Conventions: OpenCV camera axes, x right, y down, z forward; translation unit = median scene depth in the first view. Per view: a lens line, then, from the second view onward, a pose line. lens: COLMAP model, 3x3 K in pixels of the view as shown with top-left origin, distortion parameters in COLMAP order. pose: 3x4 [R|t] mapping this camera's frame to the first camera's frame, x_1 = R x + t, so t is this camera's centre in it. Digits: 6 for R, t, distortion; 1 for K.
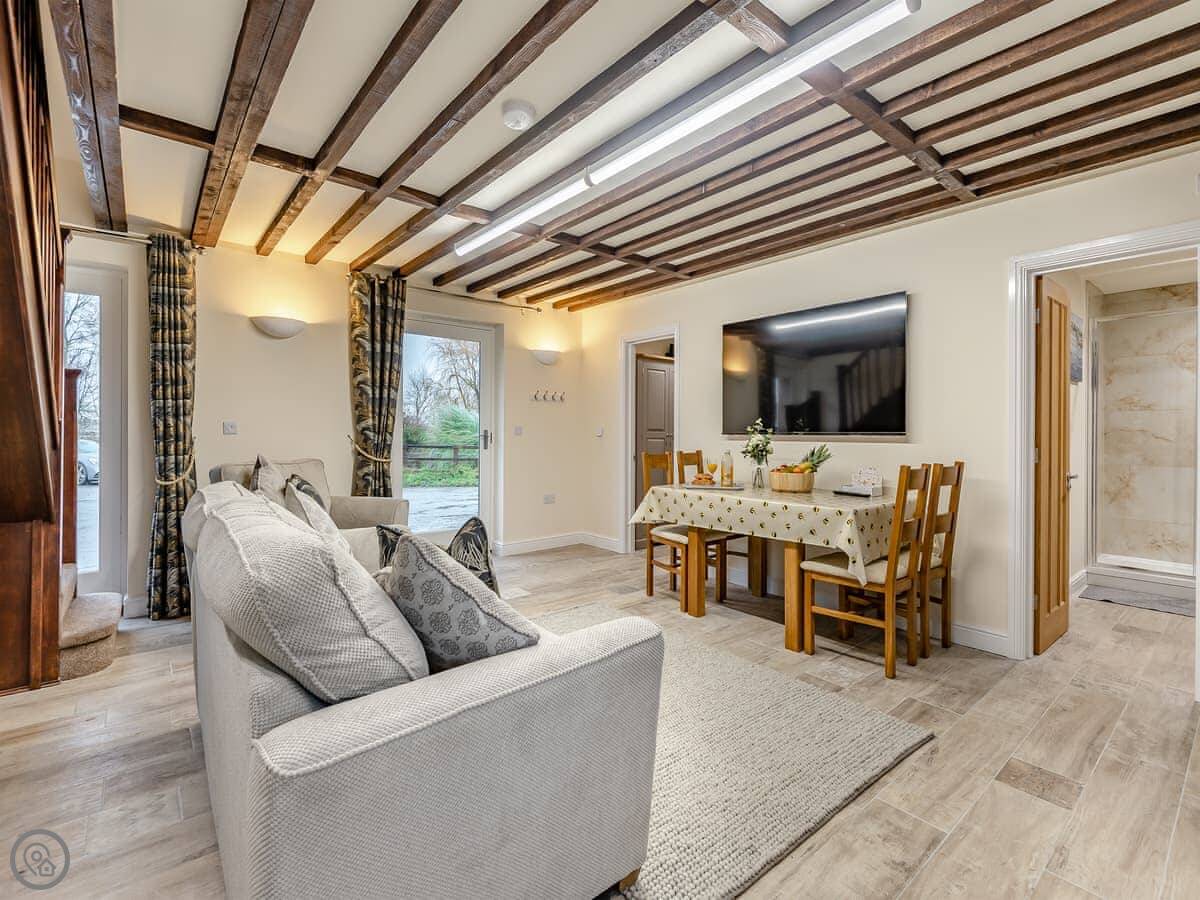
lens RADIAL K [[553.4, 0, 600.0], [0, 553.4, 450.0], [0, 0, 1]] dist [0.023284, -0.000567]
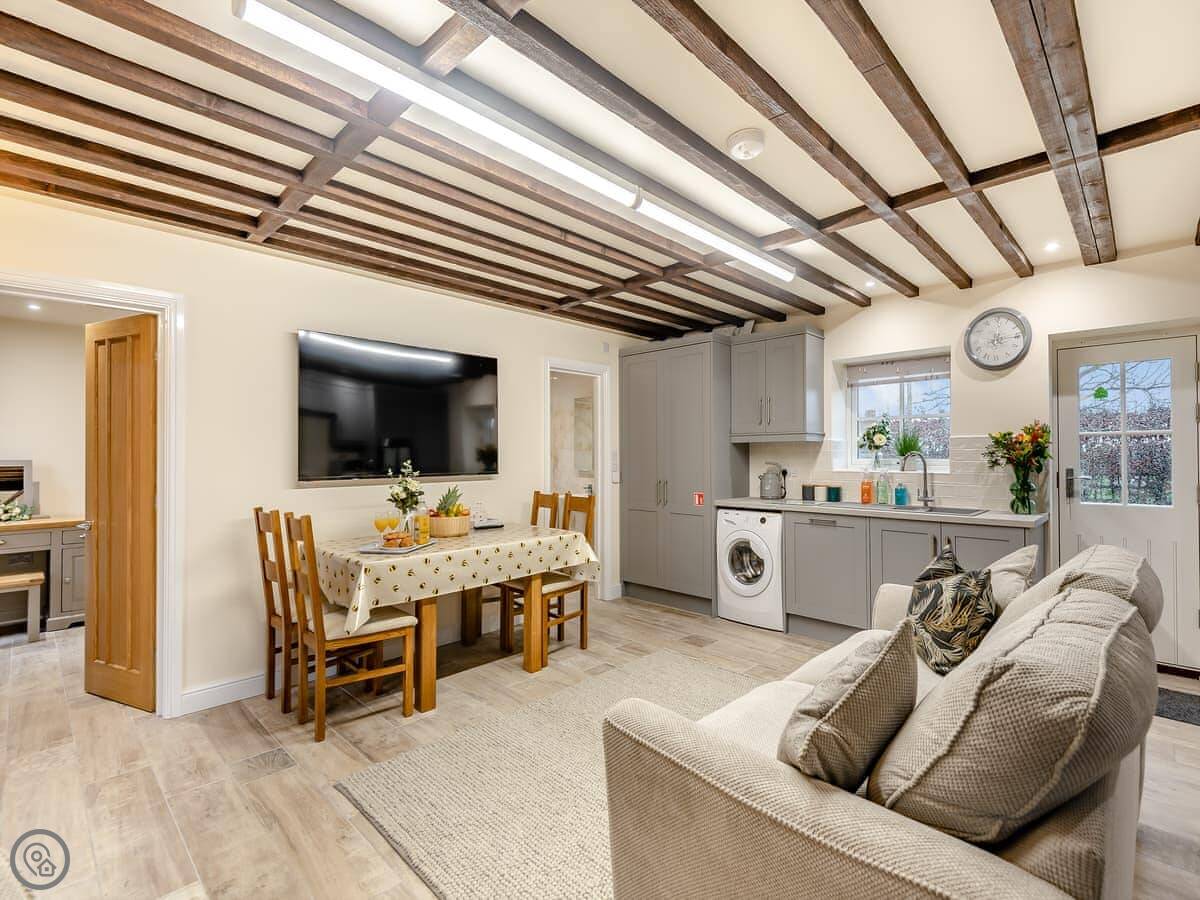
lens RADIAL K [[553.4, 0, 600.0], [0, 553.4, 450.0], [0, 0, 1]] dist [0.023284, -0.000567]
pose [[-0.101236, 0.021122, 0.994638, -0.775372], [0.049370, 0.998649, -0.016182, -0.051813], [-0.993637, 0.047467, -0.102142, 0.987793]]
